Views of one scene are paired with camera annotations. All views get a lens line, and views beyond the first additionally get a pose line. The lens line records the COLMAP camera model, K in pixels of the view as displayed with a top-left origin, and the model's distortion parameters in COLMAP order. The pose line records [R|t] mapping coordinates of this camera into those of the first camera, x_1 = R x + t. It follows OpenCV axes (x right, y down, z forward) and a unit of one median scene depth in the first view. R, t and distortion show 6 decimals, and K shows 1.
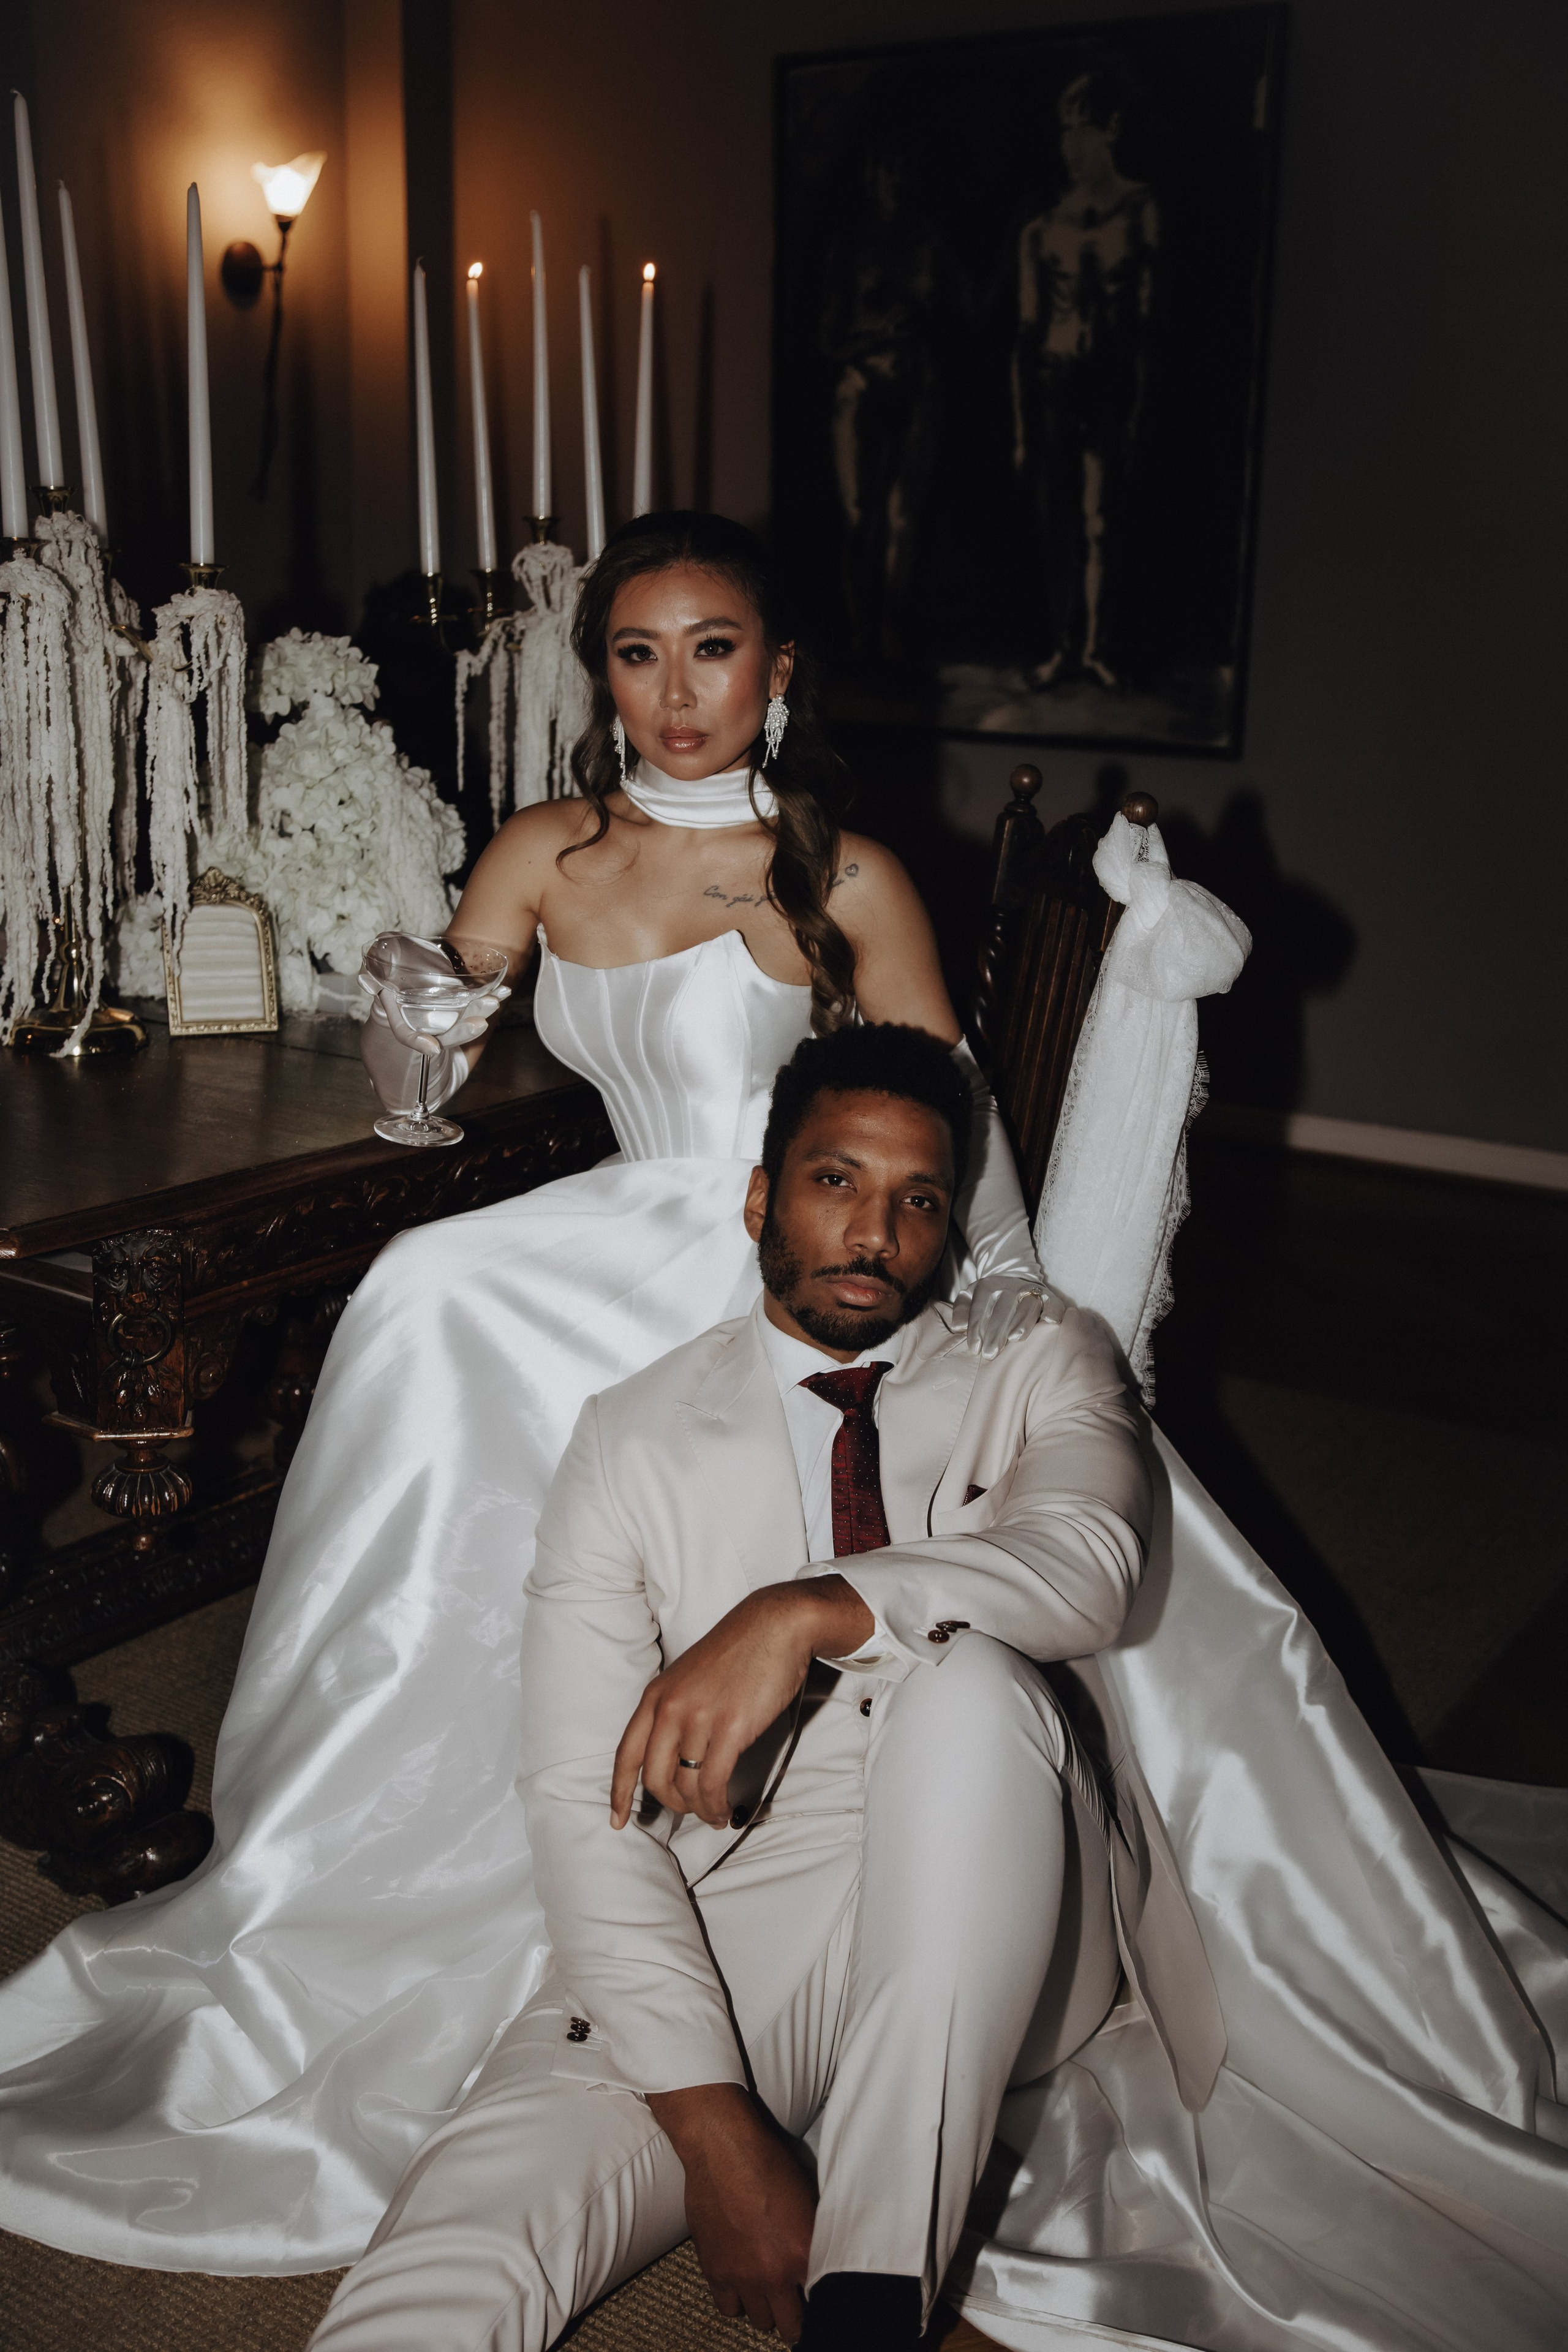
lens RADIAL K [[2499.6, 0, 761.3], [0, 2499.6, 1178.0], [0, 0, 1]] dist [0.061402, 0.010503]
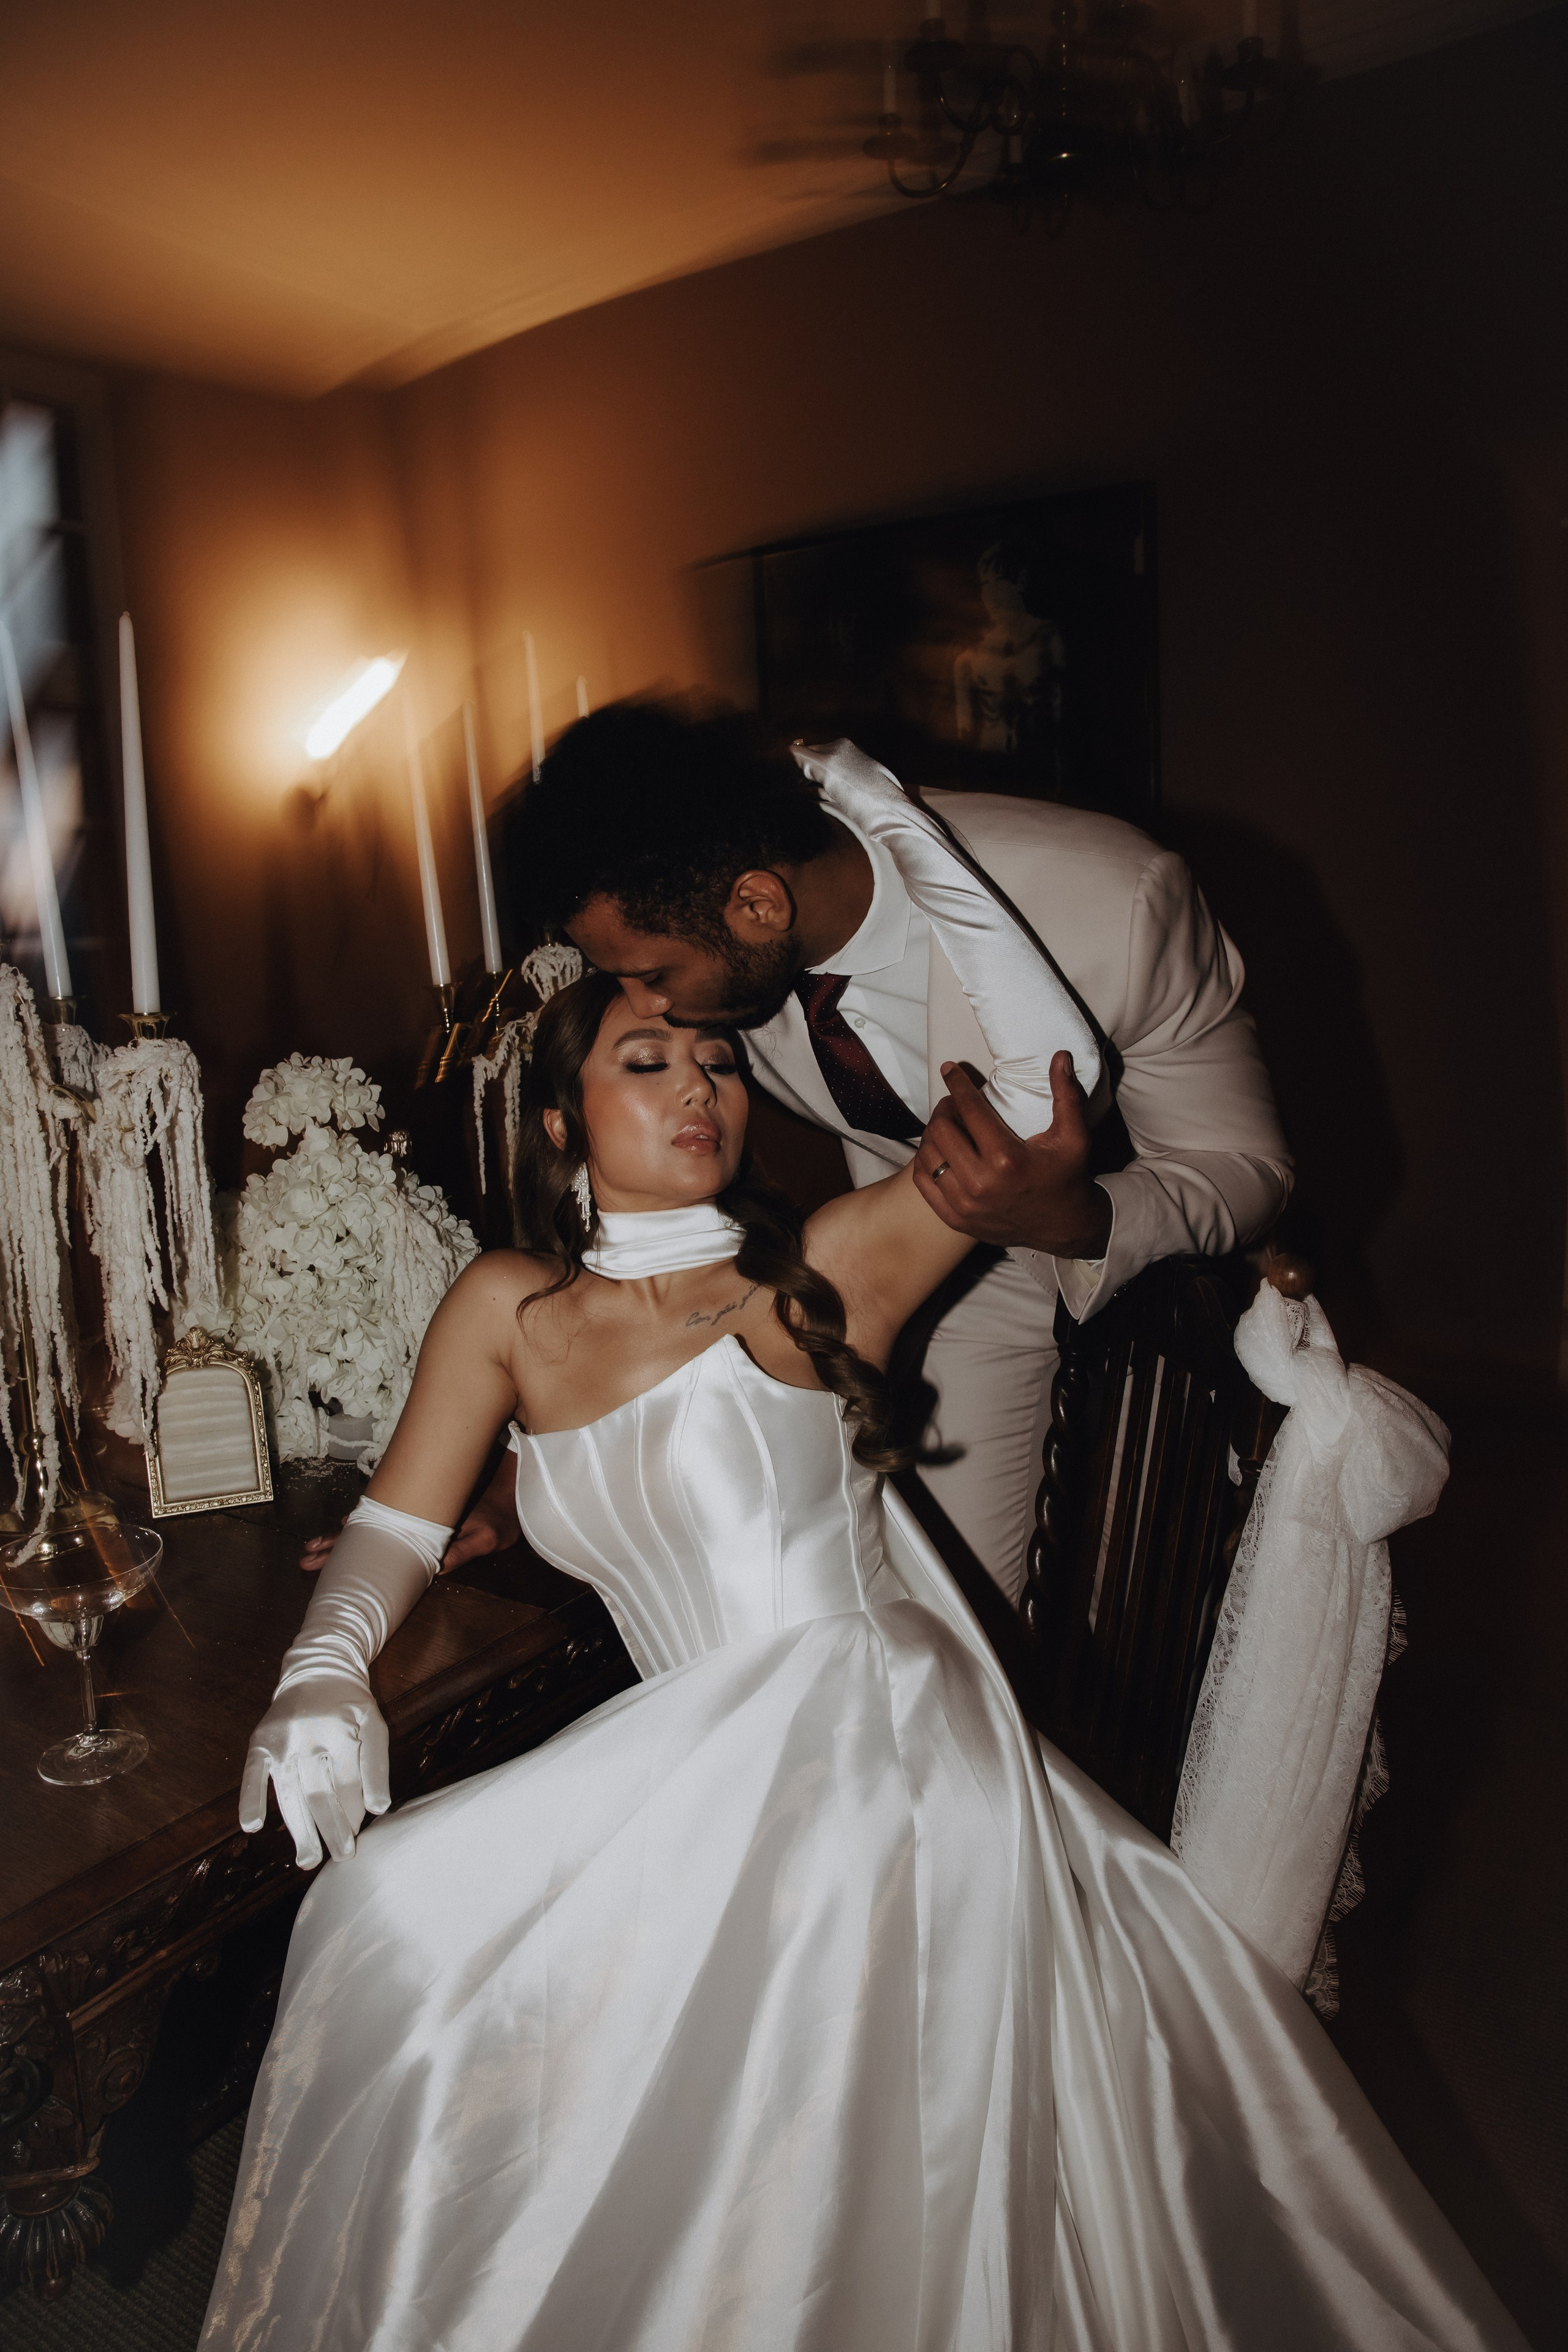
lens RADIAL K [[1653.6, 0, 784.0], [0, 1653.6, 1176.0], [0, 0, 1]] dist [-0.051090, 0.000437]
pose [[0.998084, -0.061802, 0.002970, -0.002150], [0.061844, 0.994975, -0.078738, -0.112257], [0.001911, 0.078771, 0.996891, 0.378216]]
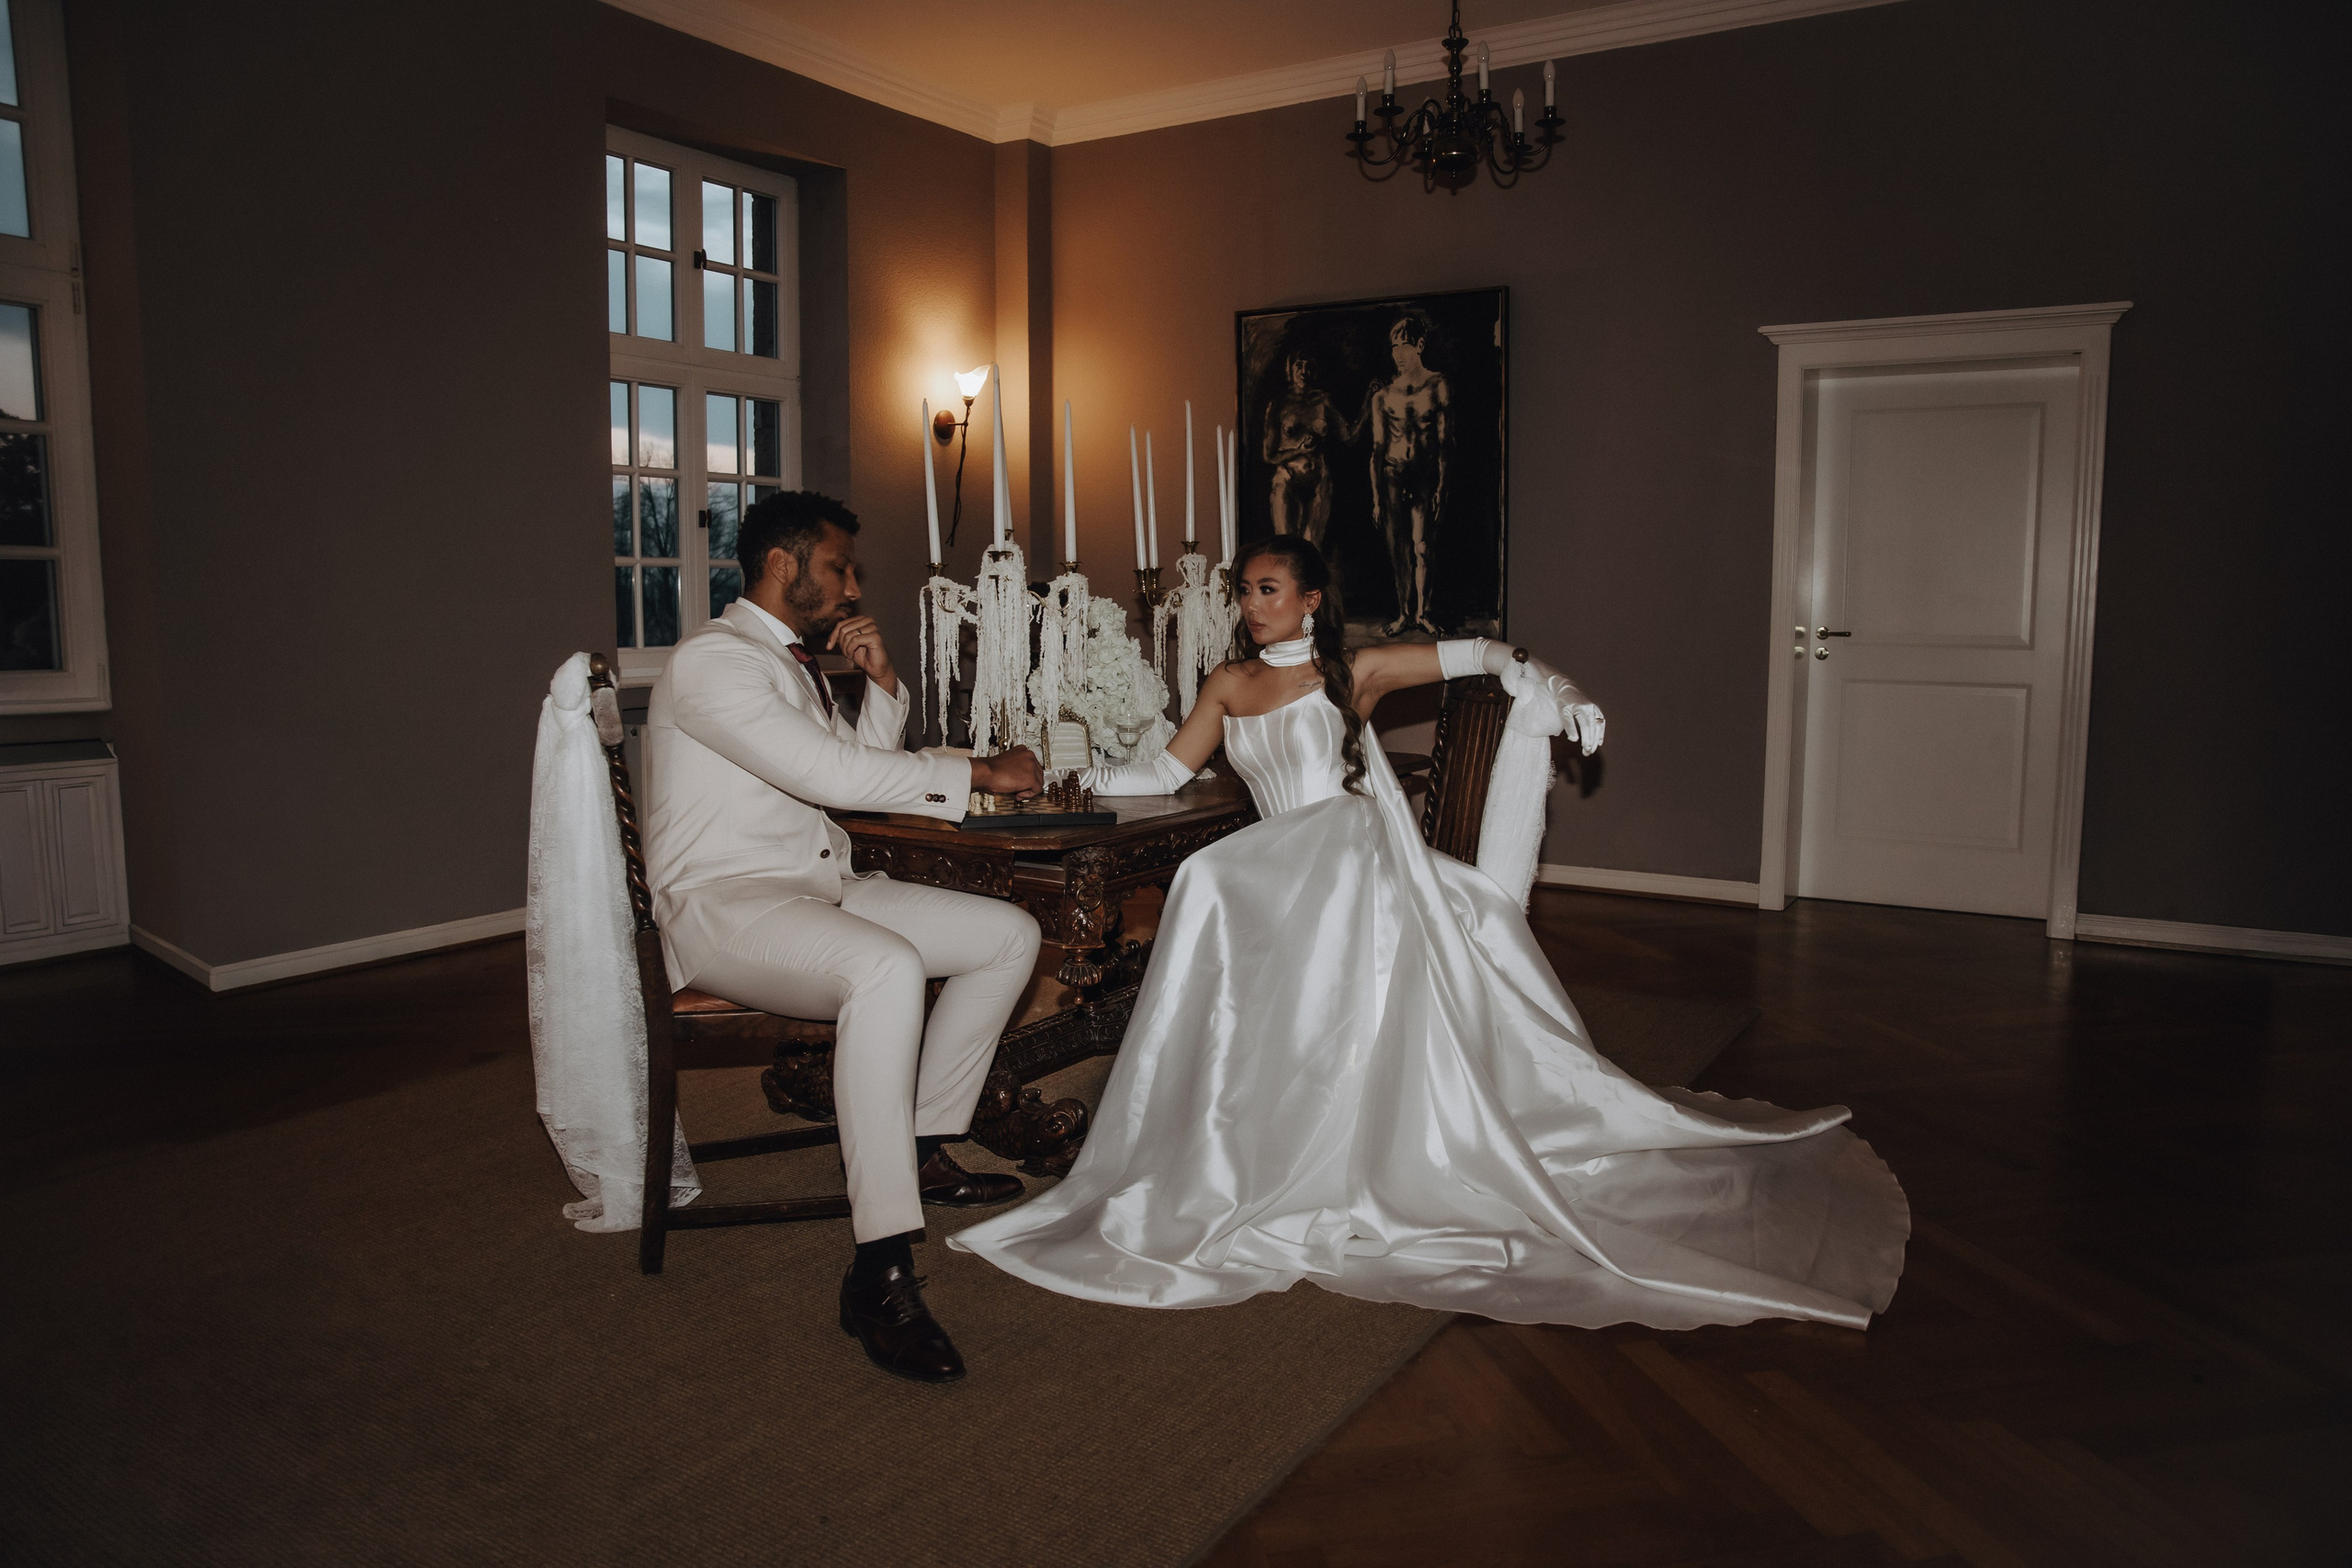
lens RADIAL K [[1653.5, 0, 1176.0], [0, 1653.5, 784.0], [0, 0, 1]] dist [-0.051090, 0.000437]
pose [[0.999407, -0.027575, 0.020608, -0.147260], [0.029906, 0.991956, -0.123002, 0.107890], [-0.017051, 0.123546, 0.992192, -0.338861]]
